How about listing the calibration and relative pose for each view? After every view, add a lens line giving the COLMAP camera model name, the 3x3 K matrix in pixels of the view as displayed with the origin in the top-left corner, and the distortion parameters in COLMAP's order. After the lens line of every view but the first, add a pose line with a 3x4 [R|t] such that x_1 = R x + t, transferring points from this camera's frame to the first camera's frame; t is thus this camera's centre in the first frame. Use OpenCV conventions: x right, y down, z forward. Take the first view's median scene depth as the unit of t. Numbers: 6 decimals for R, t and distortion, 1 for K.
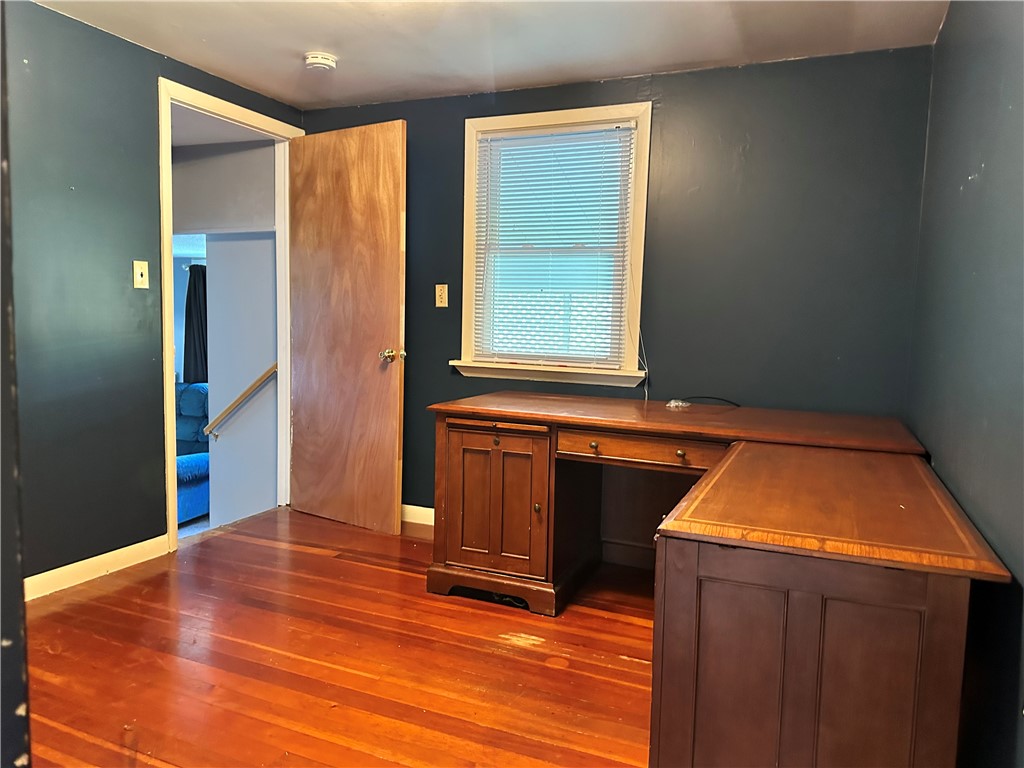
lens RADIAL K [[724.2, 0, 520.0], [0, 724.2, 389.9], [0, 0, 1]] dist [0.071426, -0.076091]
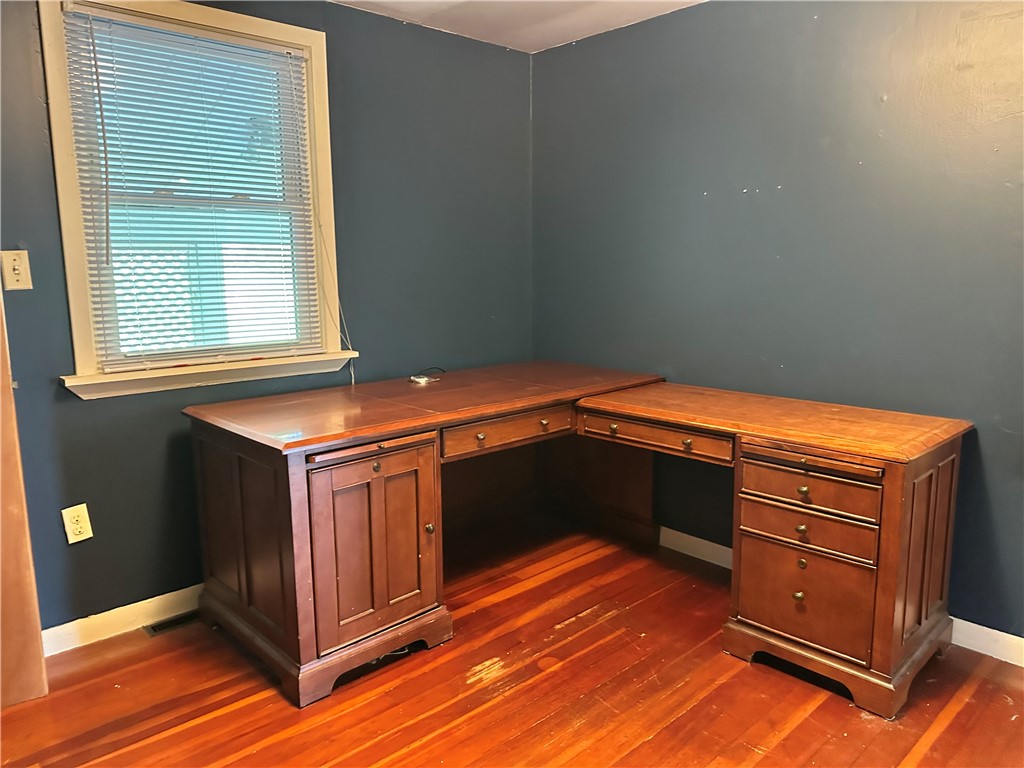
lens RADIAL K [[724.2, 0, 515.4], [0, 724.2, 382.8], [0, 0, 1]] dist [0.071426, -0.076091]
pose [[0.397103, -0.181081, 0.899733, -0.655249], [0.106195, 0.982823, 0.150934, -0.118241], [-0.911609, 0.035611, 0.409512, 0.546357]]
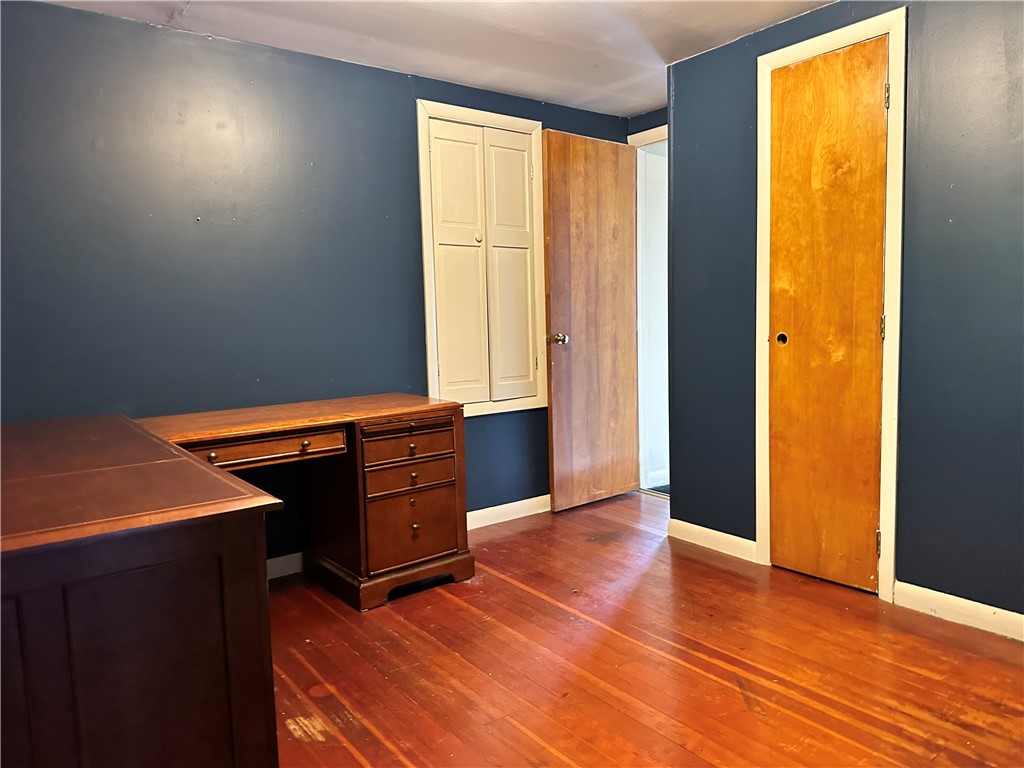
lens RADIAL K [[724.2, 0, 505.9], [0, 724.2, 378.2], [0, 0, 1]] dist [0.071426, -0.076091]
pose [[-0.861816, -0.040140, 0.505630, -0.505593], [0.057679, 0.982642, 0.176318, -0.130630], [-0.503930, 0.181118, -0.844542, 1.358818]]
